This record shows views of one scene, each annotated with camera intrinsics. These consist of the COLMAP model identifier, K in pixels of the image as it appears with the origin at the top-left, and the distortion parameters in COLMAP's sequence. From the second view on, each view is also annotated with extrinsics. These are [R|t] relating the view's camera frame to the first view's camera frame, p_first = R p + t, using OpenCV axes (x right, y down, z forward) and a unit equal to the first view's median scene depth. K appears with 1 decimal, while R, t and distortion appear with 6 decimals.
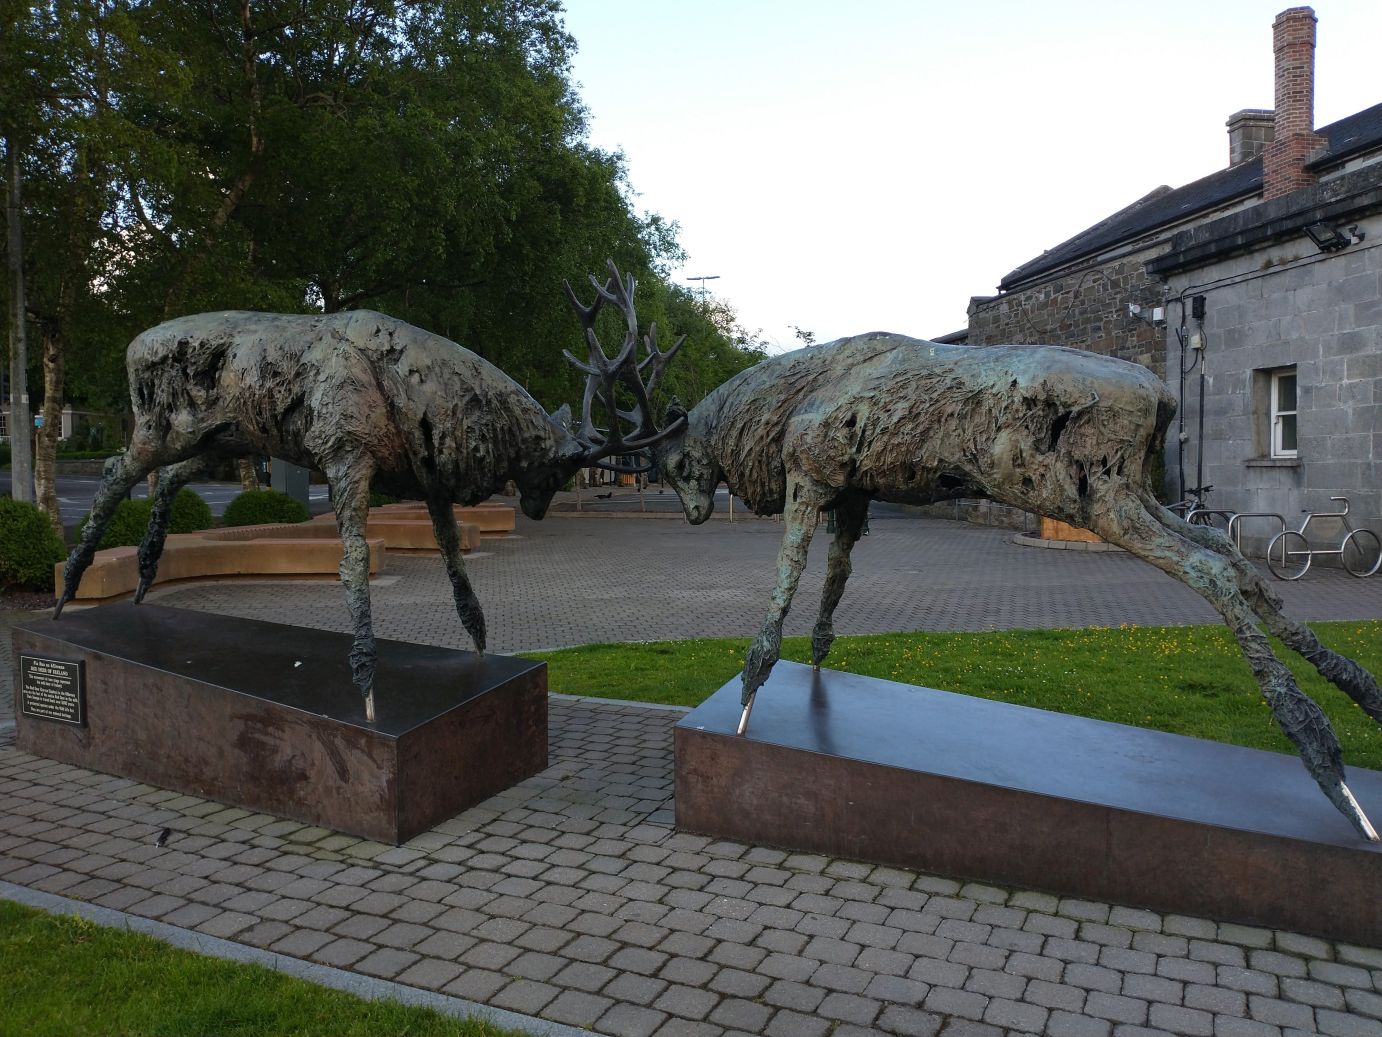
lens RADIAL K [[1143.9, 0, 691.0], [0, 1143.9, 518.5], [0, 0, 1]] dist [0.099503, -0.234179]
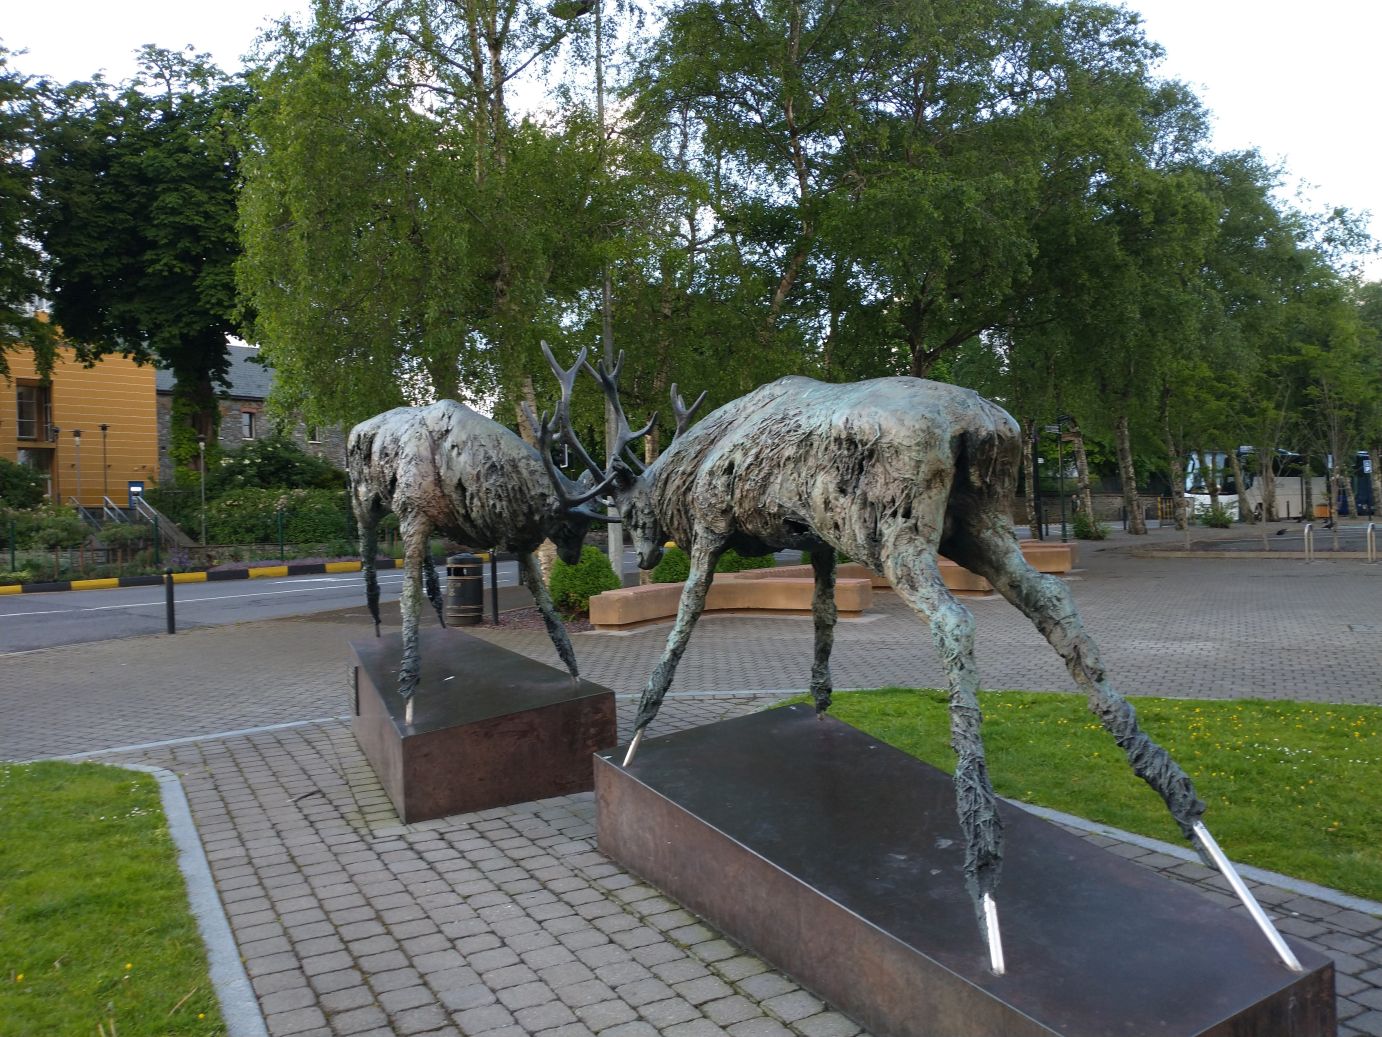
lens RADIAL K [[1143.9, 0, 691.0], [0, 1143.9, 518.5], [0, 0, 1]] dist [0.099503, -0.234179]
pose [[0.787743, -0.023015, -0.615574, 0.757468], [0.002252, 0.999403, -0.034483, -0.006149], [0.615999, 0.025778, 0.787325, 0.187104]]
